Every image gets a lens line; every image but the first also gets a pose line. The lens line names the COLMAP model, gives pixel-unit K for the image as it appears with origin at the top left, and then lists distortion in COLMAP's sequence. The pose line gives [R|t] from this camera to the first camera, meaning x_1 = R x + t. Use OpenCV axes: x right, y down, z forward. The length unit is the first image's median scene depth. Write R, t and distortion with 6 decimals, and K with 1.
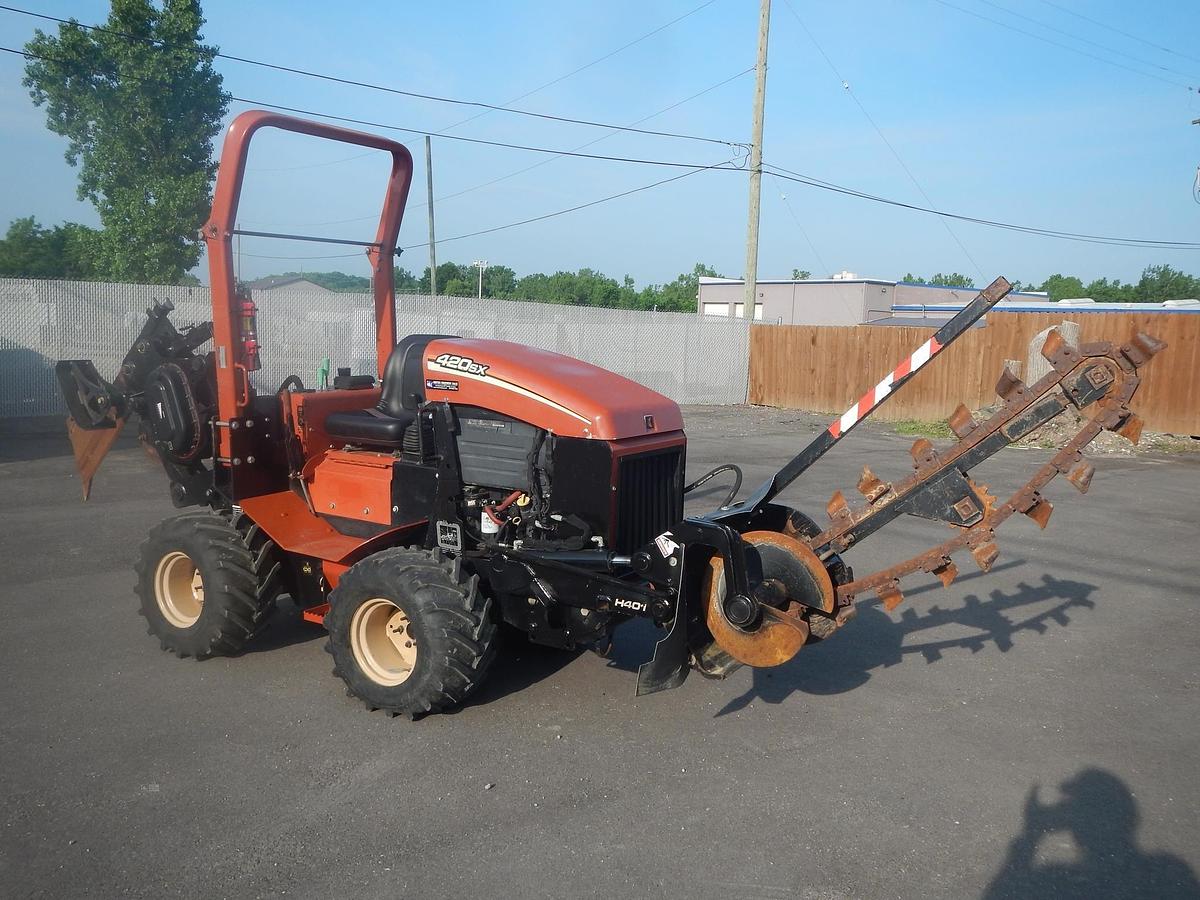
lens RADIAL K [[1012.7, 0, 611.2], [0, 1012.7, 456.7], [0, 0, 1]] dist [0.010807, 0.015500]
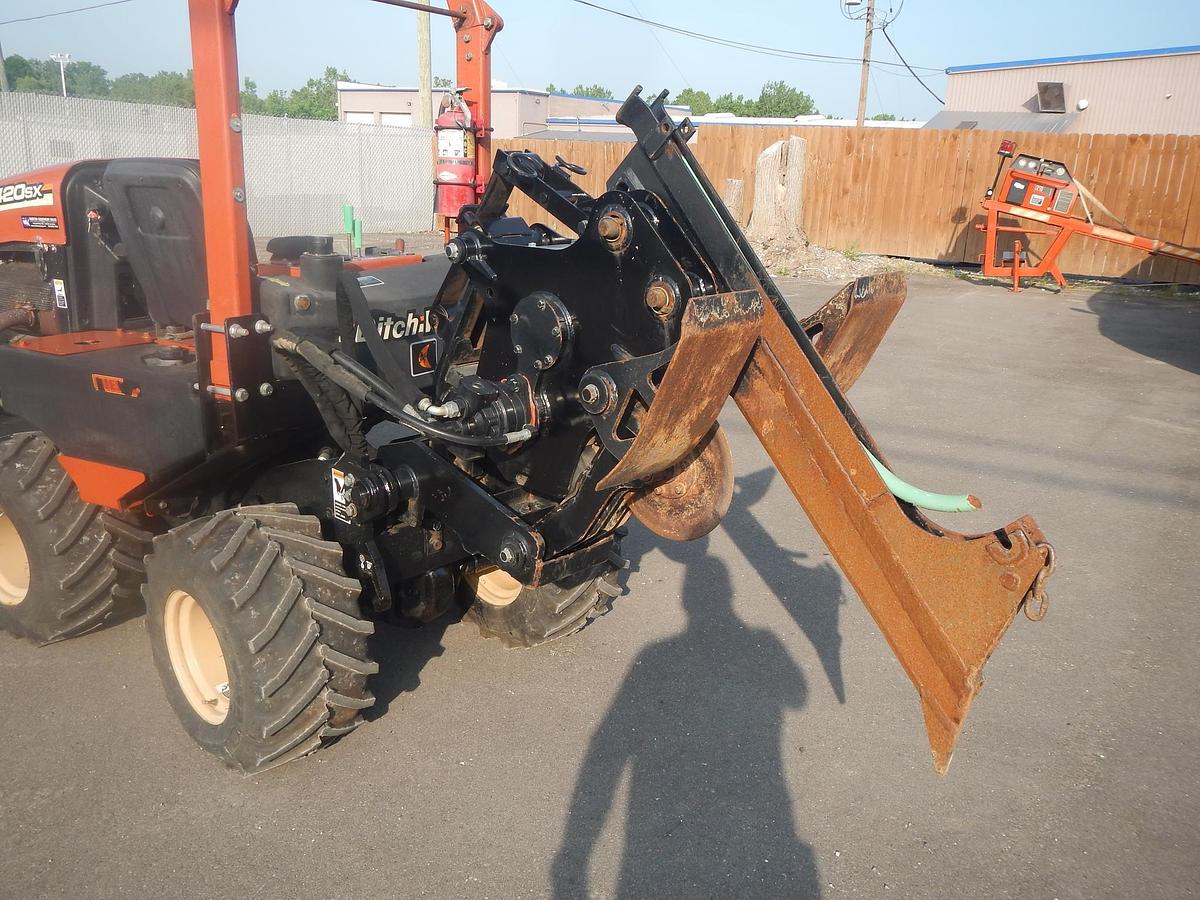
lens RADIAL K [[1012.7, 0, 605.0], [0, 1012.7, 449.7], [0, 0, 1]] dist [0.010807, 0.015500]
pose [[0.943407, -0.091891, 0.318651, -0.036680], [0.036811, 0.983924, 0.174754, -0.018714], [-0.329587, -0.153134, 0.931624, 0.140327]]
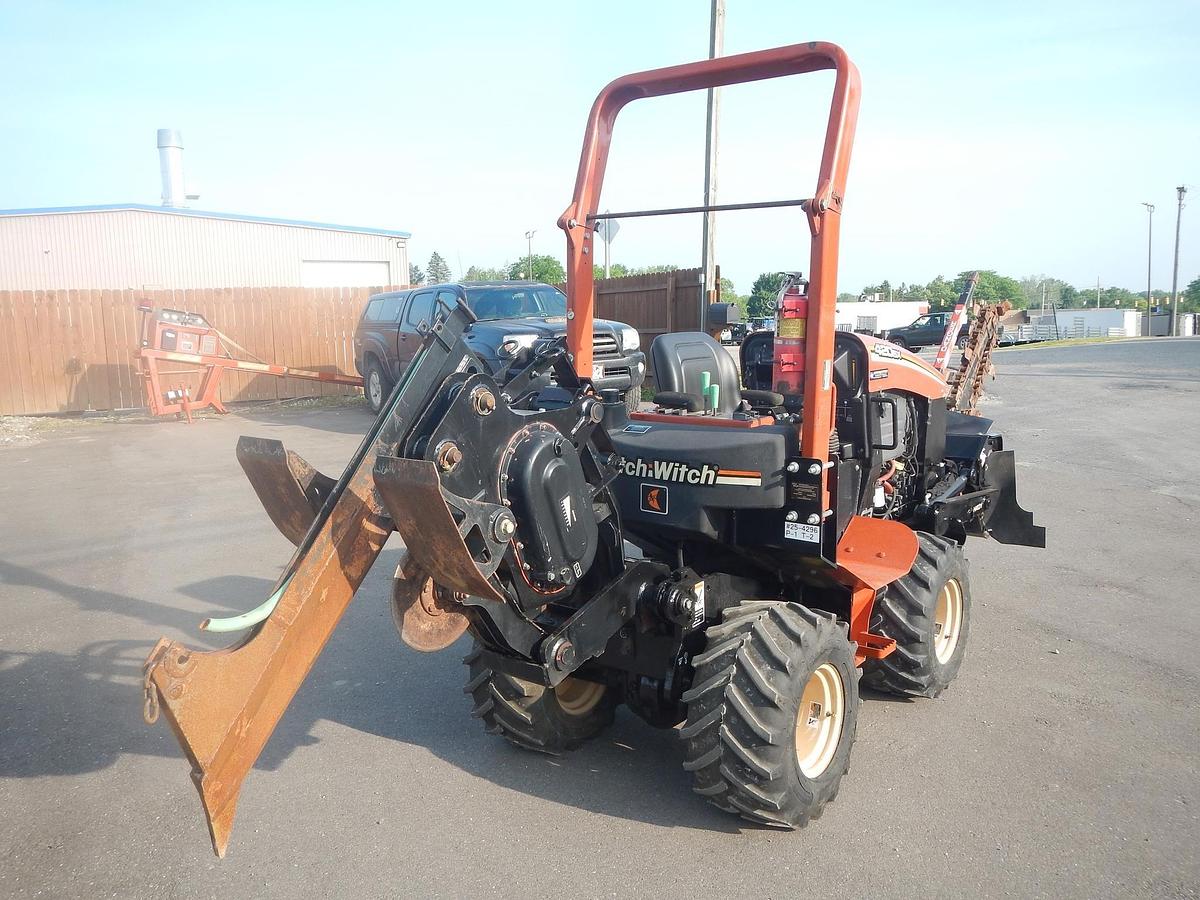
lens RADIAL K [[1012.7, 0, 603.8], [0, 1012.7, 449.0], [0, 0, 1]] dist [0.010807, 0.015500]
pose [[0.156541, -0.180931, 0.970958, -0.298831], [0.162531, 0.974394, 0.155367, -0.049000], [-0.974207, 0.133490, 0.181940, 0.270897]]
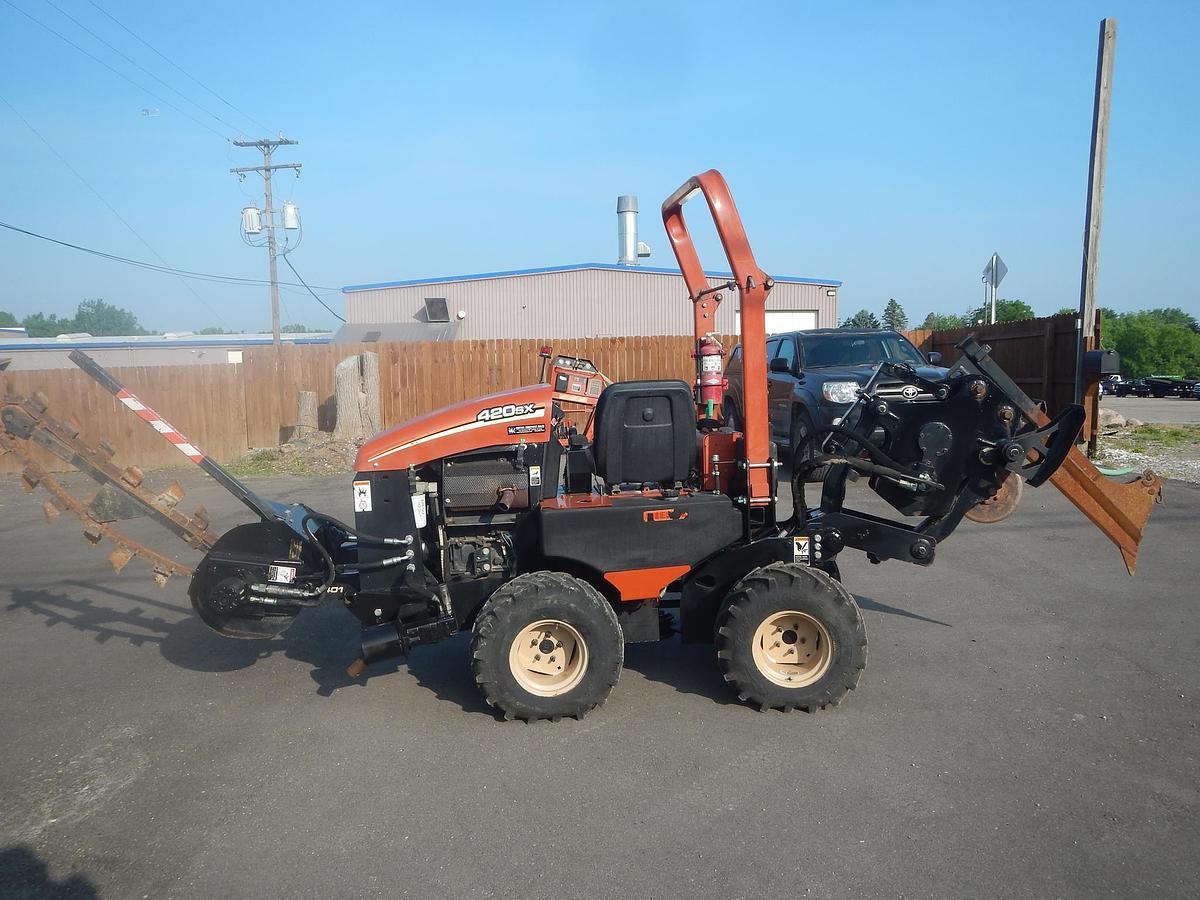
lens RADIAL K [[1012.7, 0, 600.2], [0, 1012.7, 445.7], [0, 0, 1]] dist [0.010807, 0.015500]
pose [[0.567529, -0.116944, 0.815006, -0.287935], [0.152231, 0.987699, 0.035717, -0.033515], [-0.809158, 0.103798, 0.578350, 0.179530]]
